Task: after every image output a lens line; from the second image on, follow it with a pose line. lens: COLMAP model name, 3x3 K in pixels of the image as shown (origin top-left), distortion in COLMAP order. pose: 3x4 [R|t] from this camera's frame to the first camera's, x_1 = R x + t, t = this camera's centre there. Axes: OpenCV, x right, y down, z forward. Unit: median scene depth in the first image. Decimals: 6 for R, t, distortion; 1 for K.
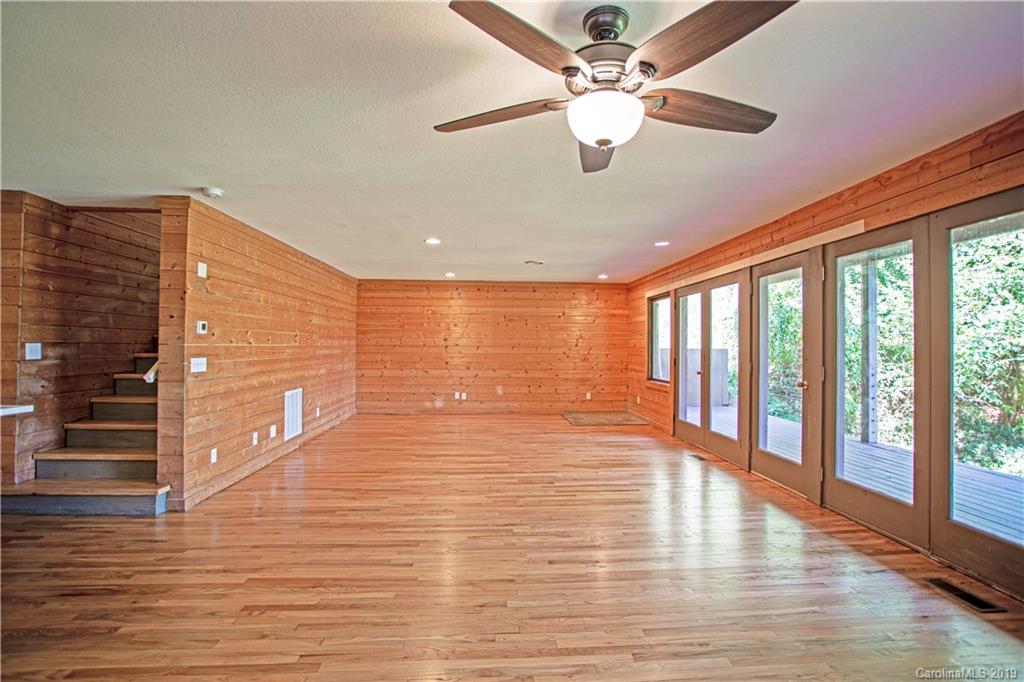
lens RADIAL K [[502.2, 0, 509.2], [0, 502.2, 339.7], [0, 0, 1]] dist [-0.072237, 0.031652]
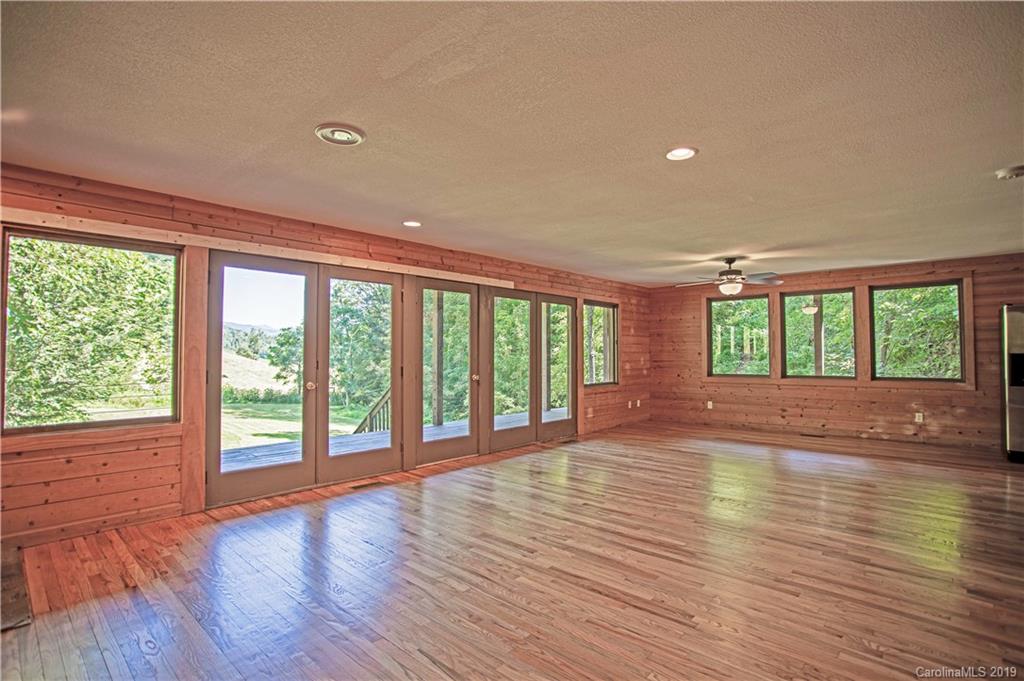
lens RADIAL K [[502.2, 0, 509.2], [0, 502.2, 339.2], [0, 0, 1]] dist [-0.072237, 0.031652]
pose [[-0.695406, 0.013656, 0.718488, -0.509763], [-0.014011, 0.999372, -0.032556, 0.026538], [-0.718481, -0.032707, -0.694777, 1.895099]]
